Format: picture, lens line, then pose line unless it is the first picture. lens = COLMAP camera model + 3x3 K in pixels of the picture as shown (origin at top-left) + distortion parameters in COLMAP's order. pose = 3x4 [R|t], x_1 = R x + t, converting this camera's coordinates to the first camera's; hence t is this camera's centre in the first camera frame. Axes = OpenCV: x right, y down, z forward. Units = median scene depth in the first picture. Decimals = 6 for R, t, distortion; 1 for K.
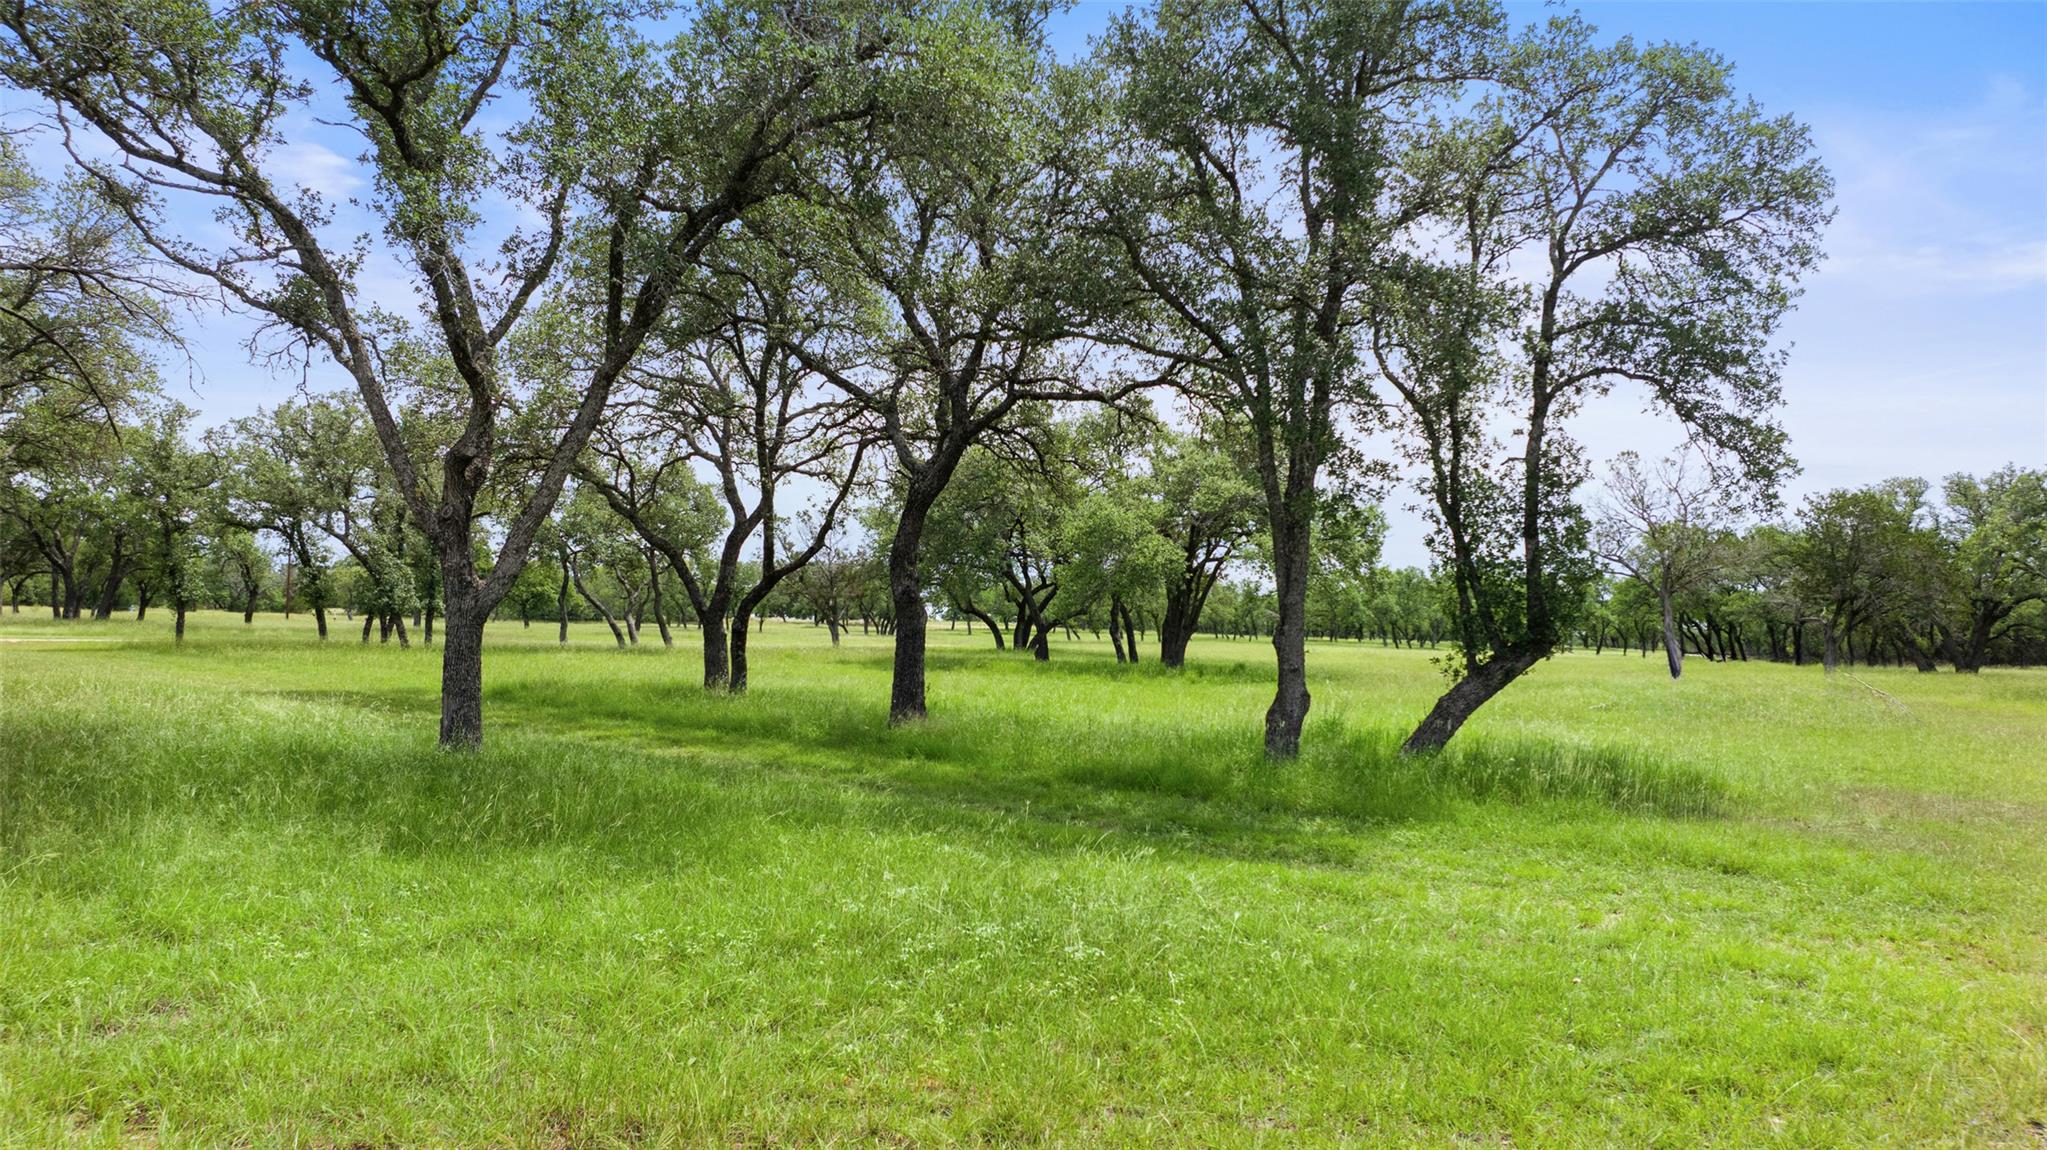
lens RADIAL K [[1381.0, 0, 1025.7], [0, 1381.0, 581.7], [0, 0, 1]] dist [-0.081532, 0.079295]
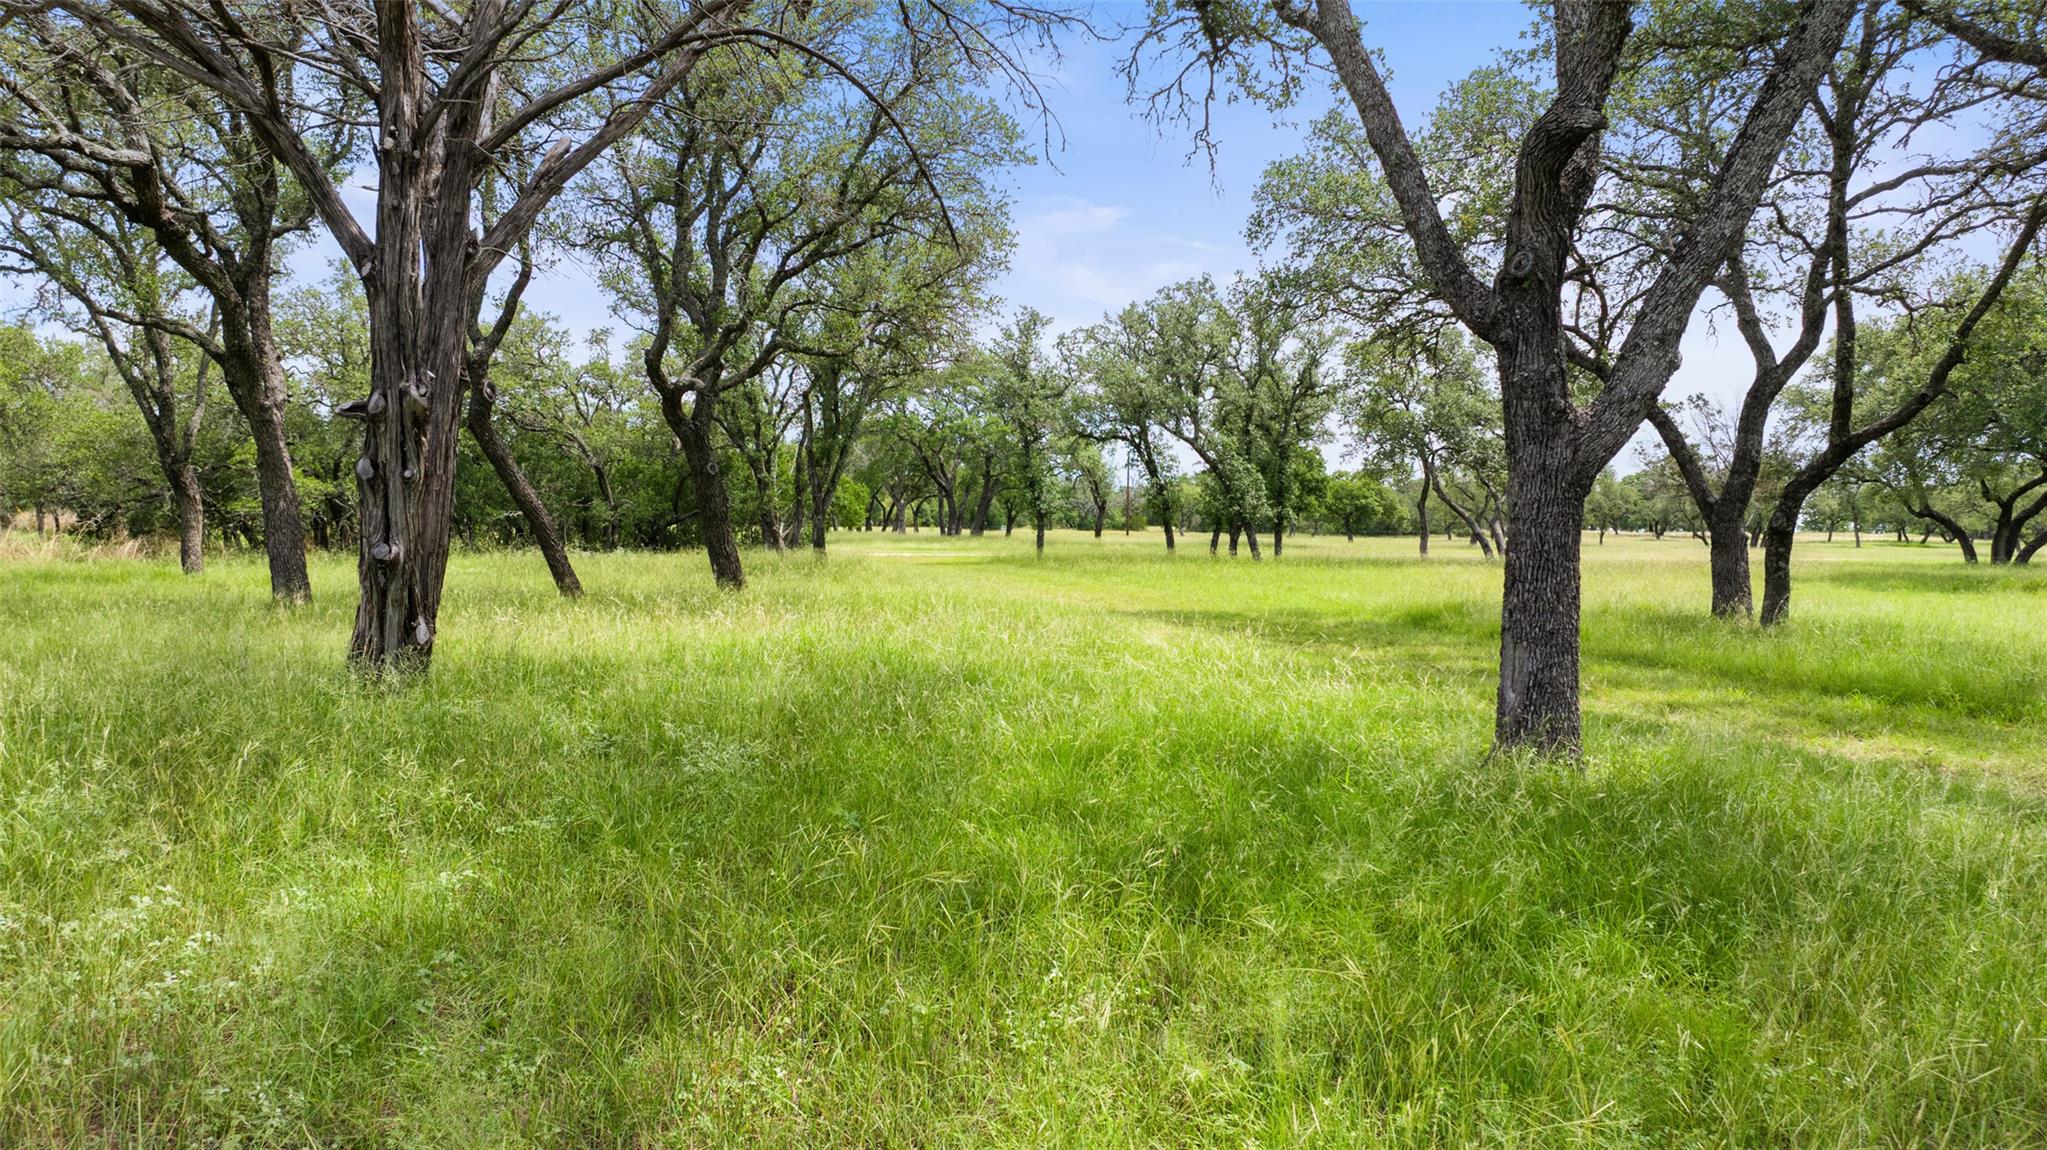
lens RADIAL K [[1381.0, 0, 1025.7], [0, 1381.0, 581.7], [0, 0, 1]] dist [-0.081532, 0.079295]
pose [[0.842961, 0.007064, -0.537929, -0.083967], [0.025708, 0.998243, 0.053394, 0.008261], [0.537361, -0.058838, 0.841298, 0.132777]]
